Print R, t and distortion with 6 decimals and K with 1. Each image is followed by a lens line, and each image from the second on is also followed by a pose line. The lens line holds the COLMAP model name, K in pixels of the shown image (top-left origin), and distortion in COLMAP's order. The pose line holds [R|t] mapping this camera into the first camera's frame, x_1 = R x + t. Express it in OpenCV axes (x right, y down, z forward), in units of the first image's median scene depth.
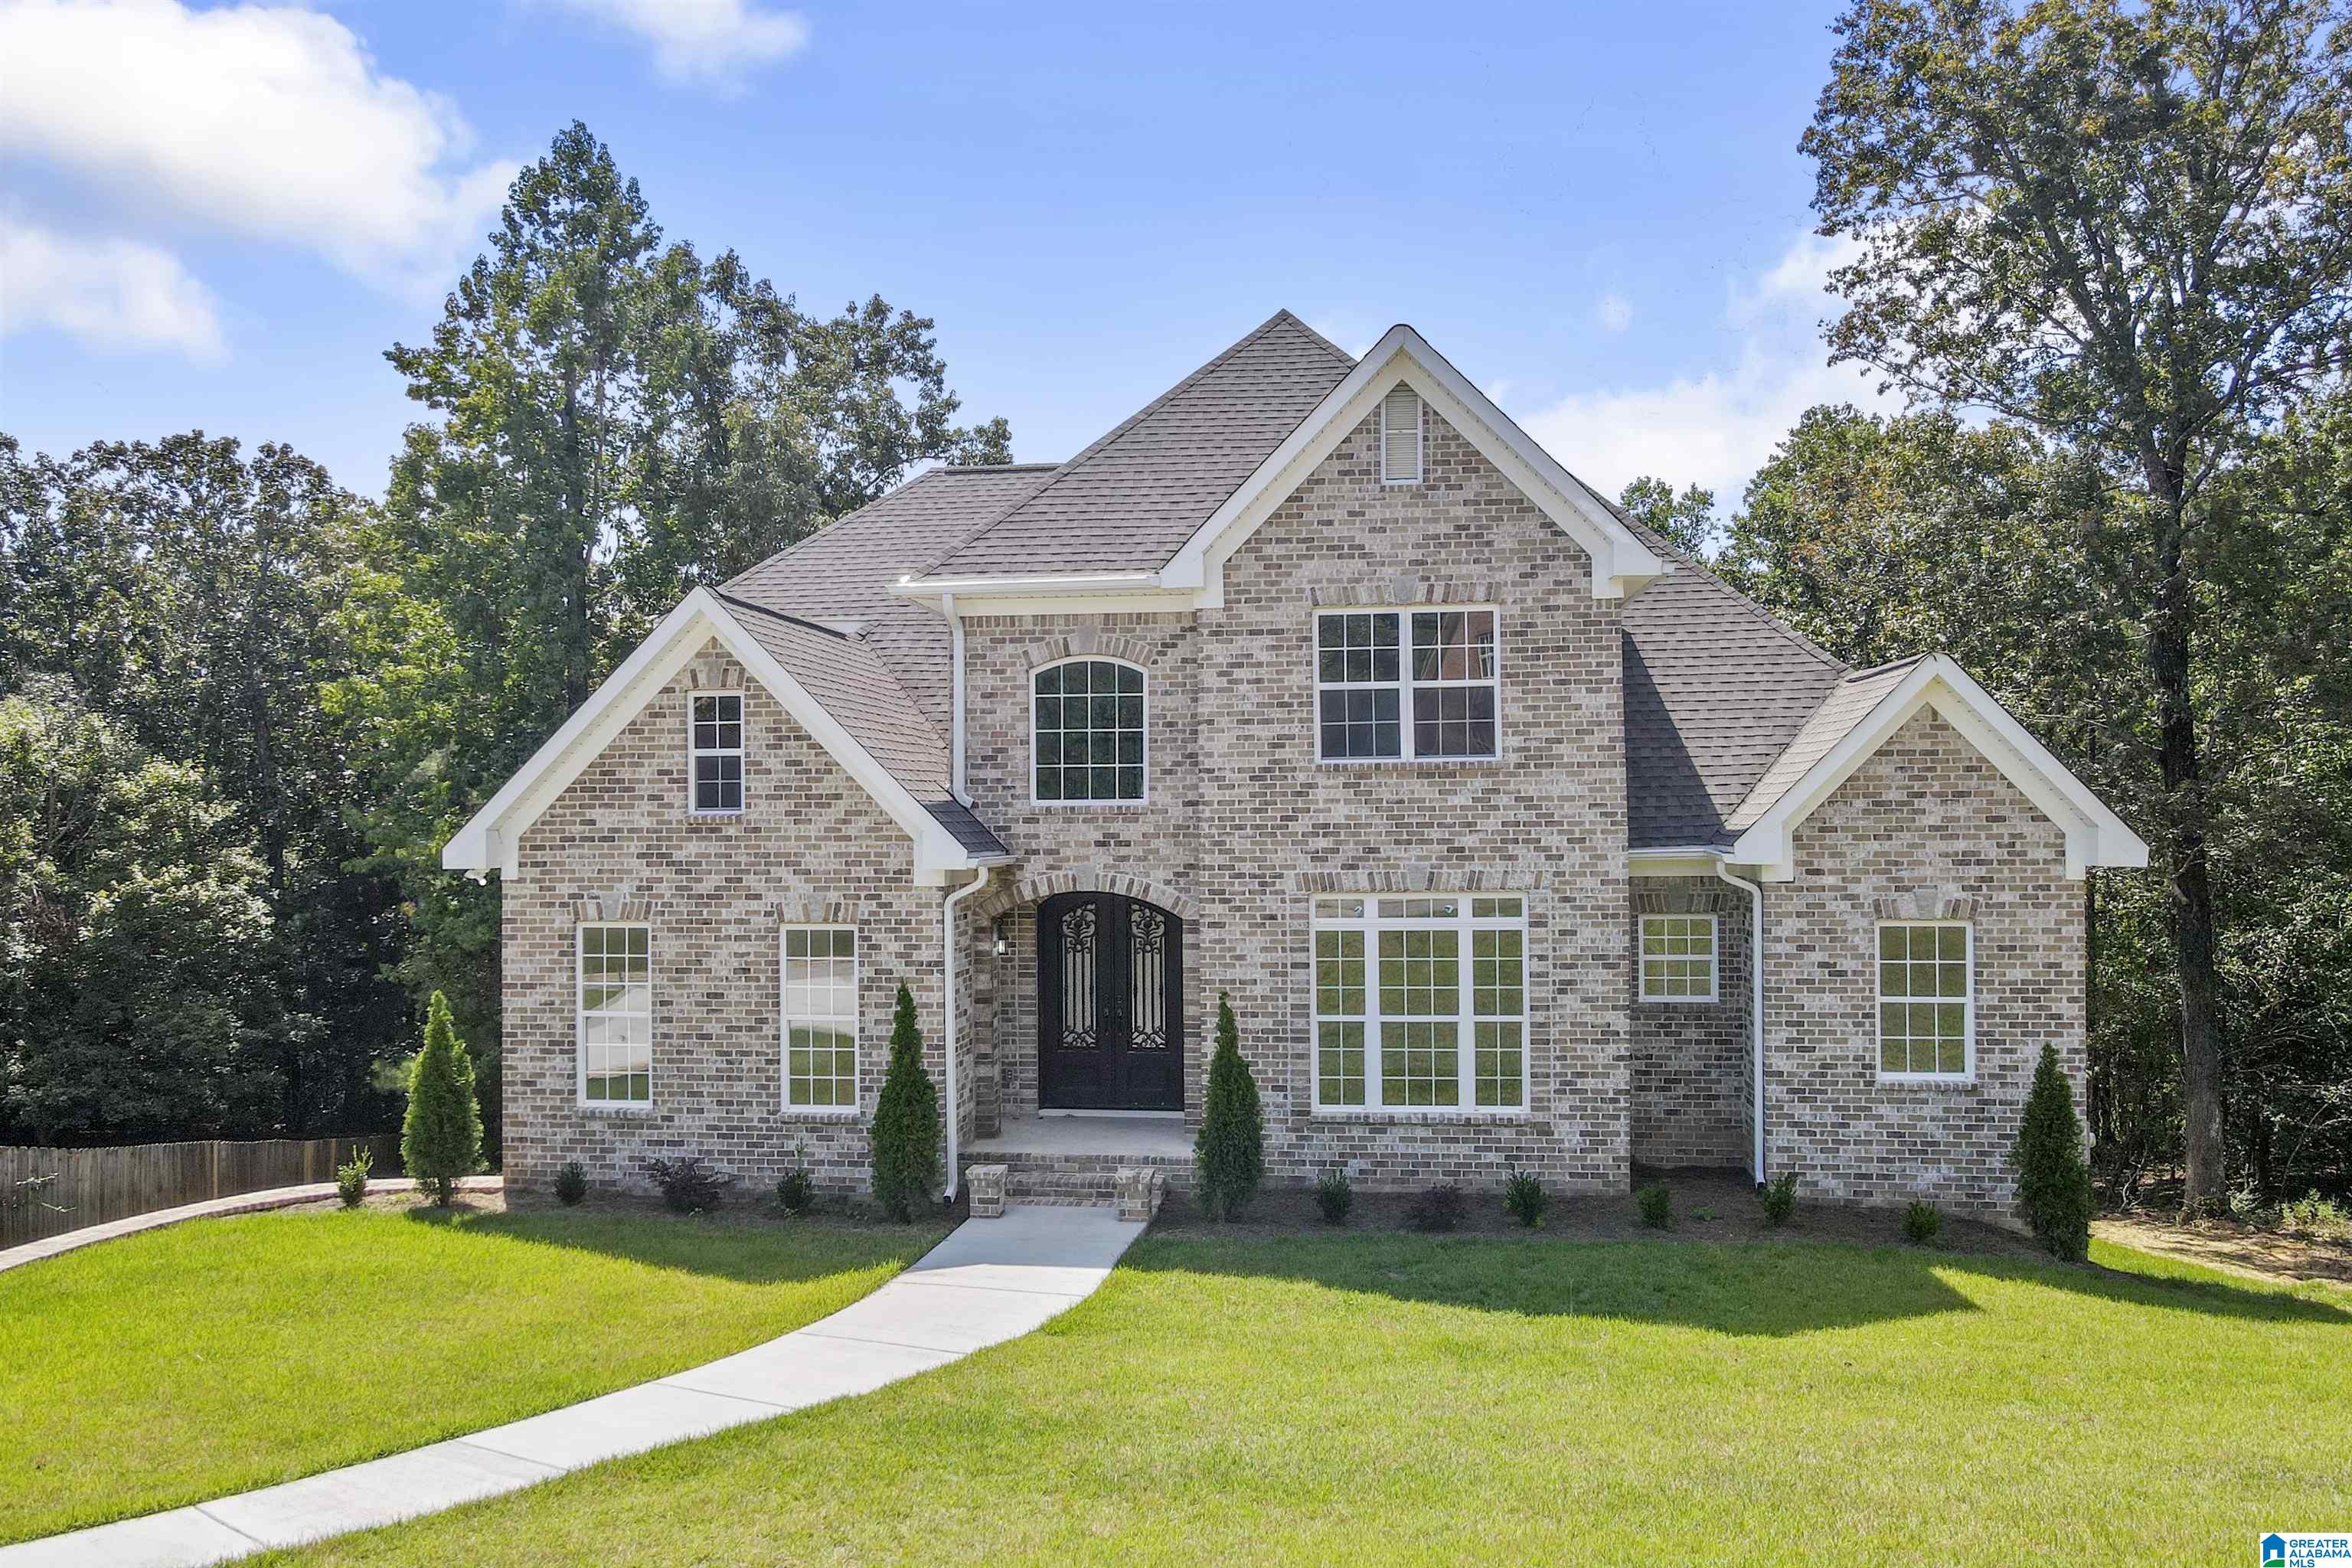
lens RADIAL K [[1718.1, 0, 1183.8], [0, 1718.1, 845.9], [0, 0, 1]] dist [0.002390, -0.000035]
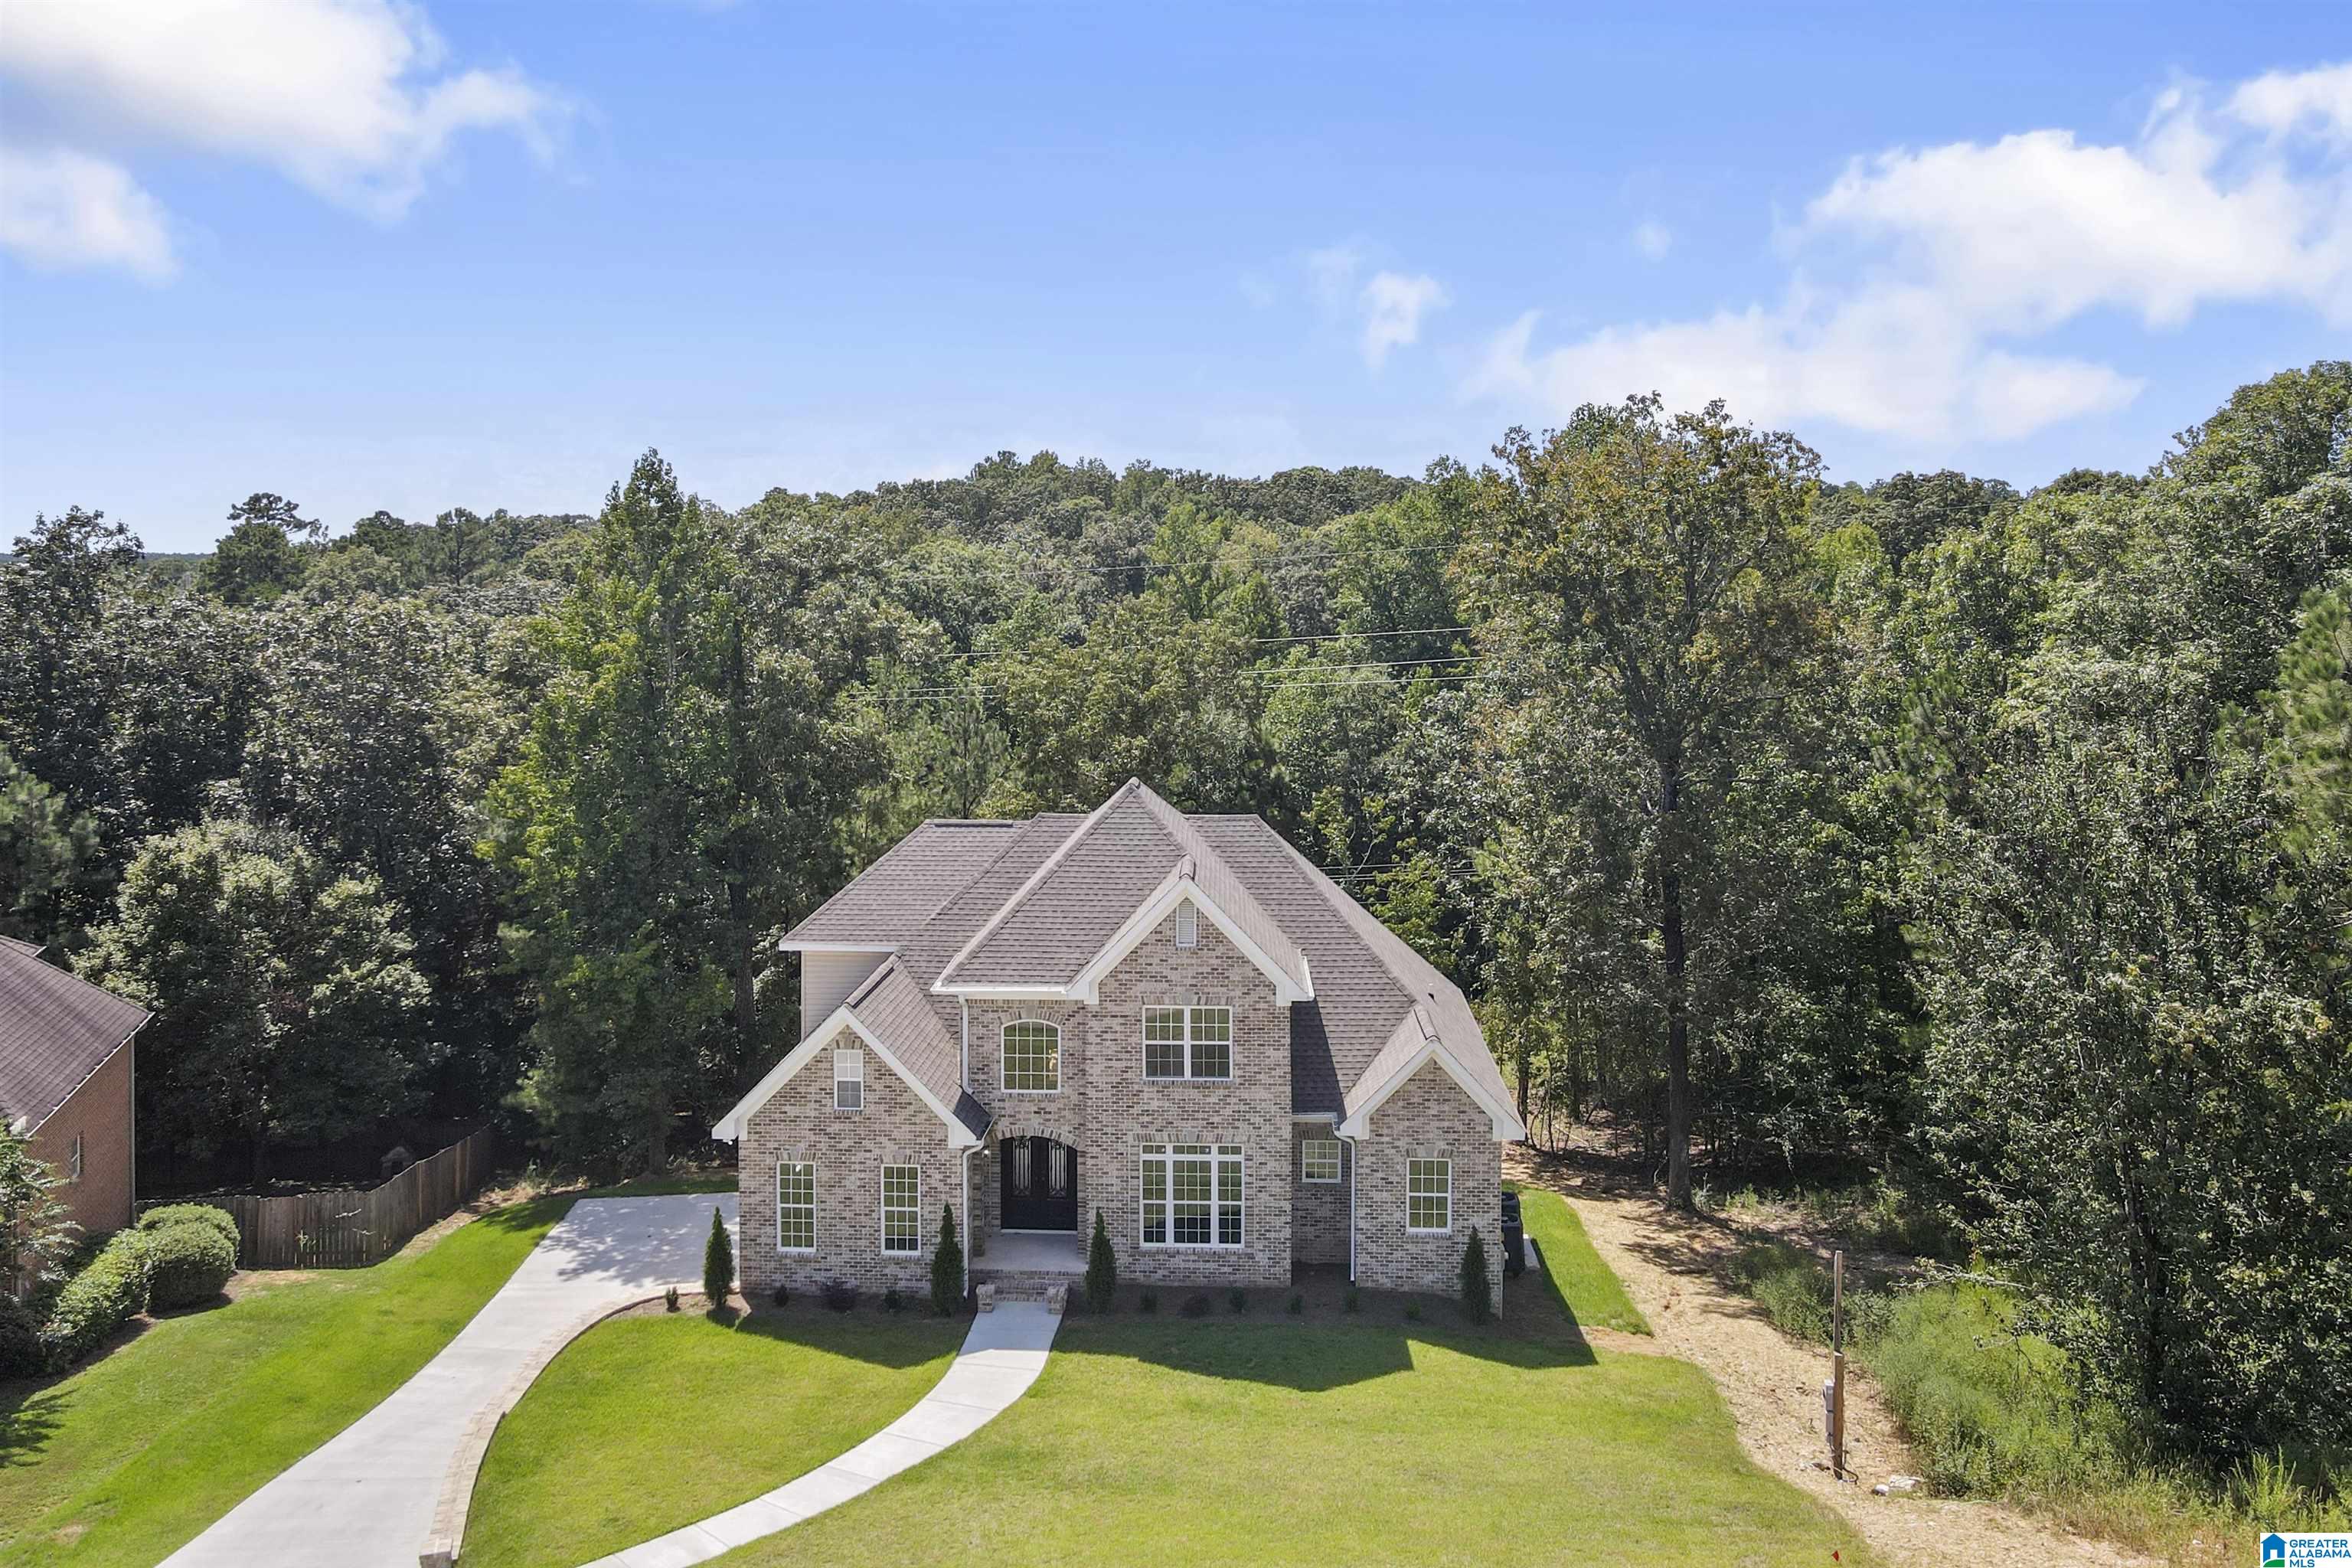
lens RADIAL K [[1708.3, 0, 1168.9], [0, 1708.3, 693.8], [0, 0, 1]] dist [0.001501, 0.002977]
pose [[0.997131, 0.005108, 0.075523, -0.049268], [-0.008392, 0.999030, 0.043235, -0.600209], [-0.075229, -0.043745, 0.996206, -1.019638]]
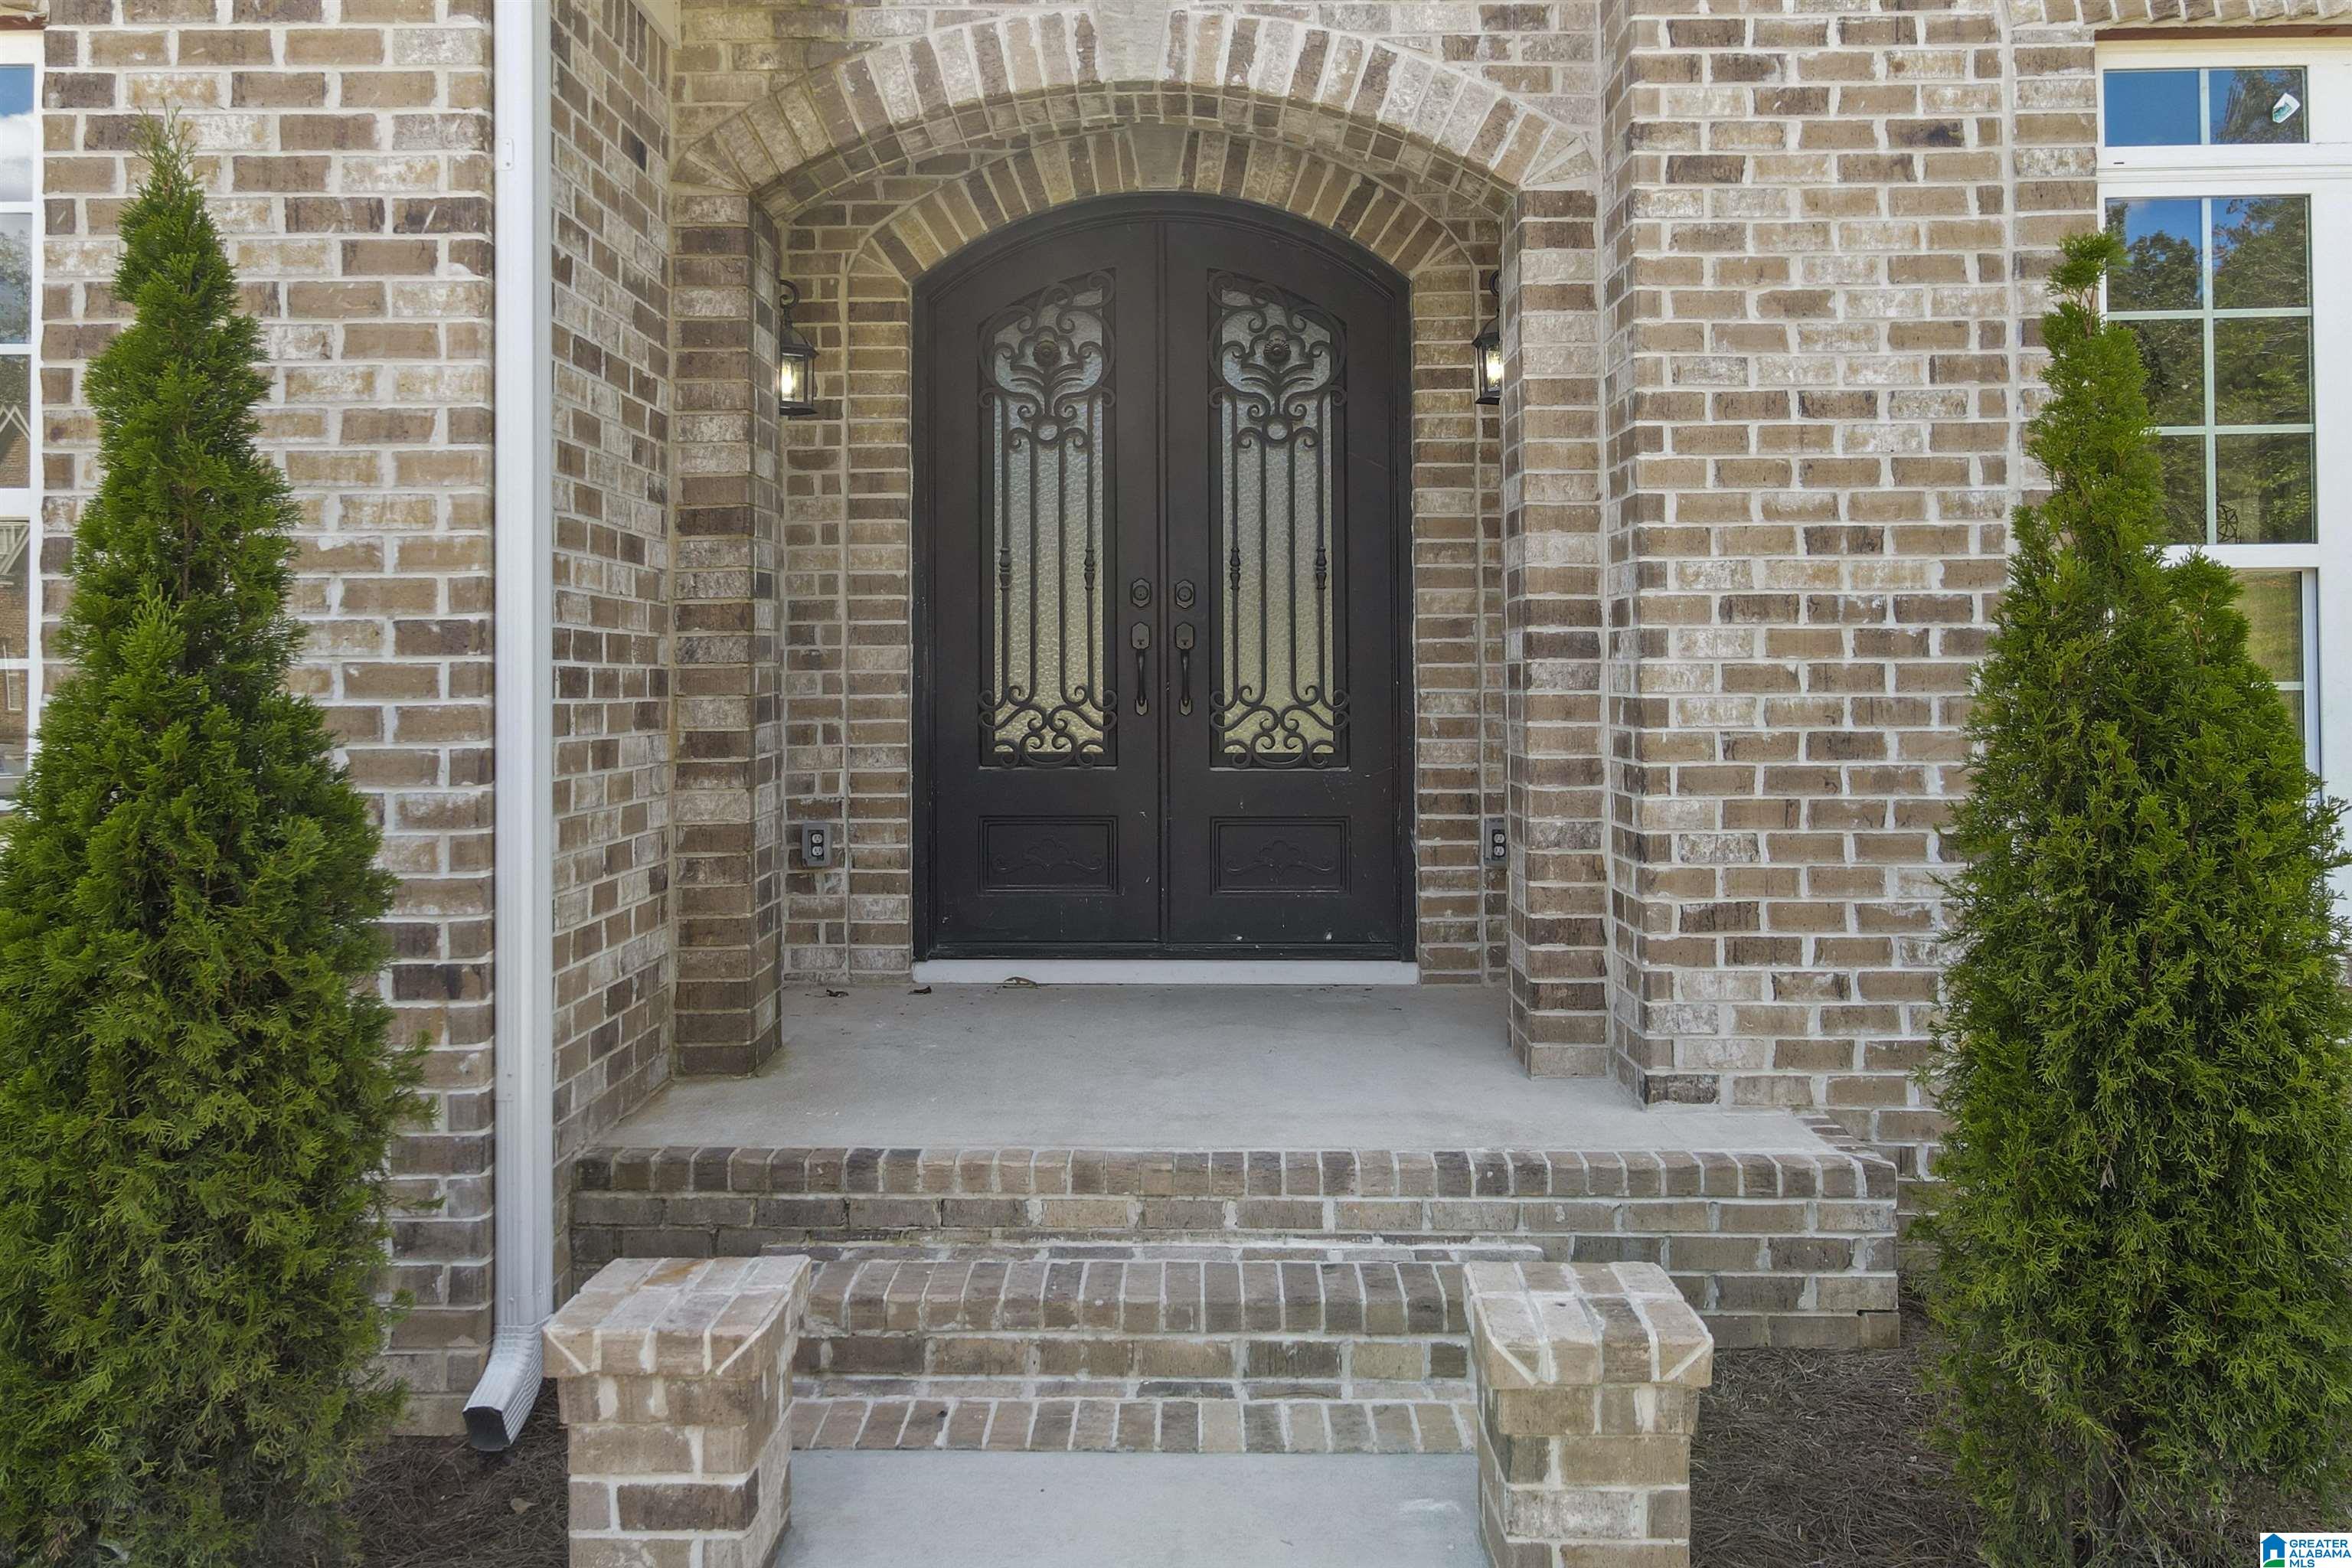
lens RADIAL K [[1651.2, 0, 1178.1], [0, 1651.2, 684.9], [0, 0, 1]] dist [0.030381, 0.000118]
pose [[0.992683, 0.006050, 0.120597, -0.082264], [-0.002781, 0.999625, -0.027260, 0.125828], [-0.120716, 0.026725, 0.992327, 0.788974]]
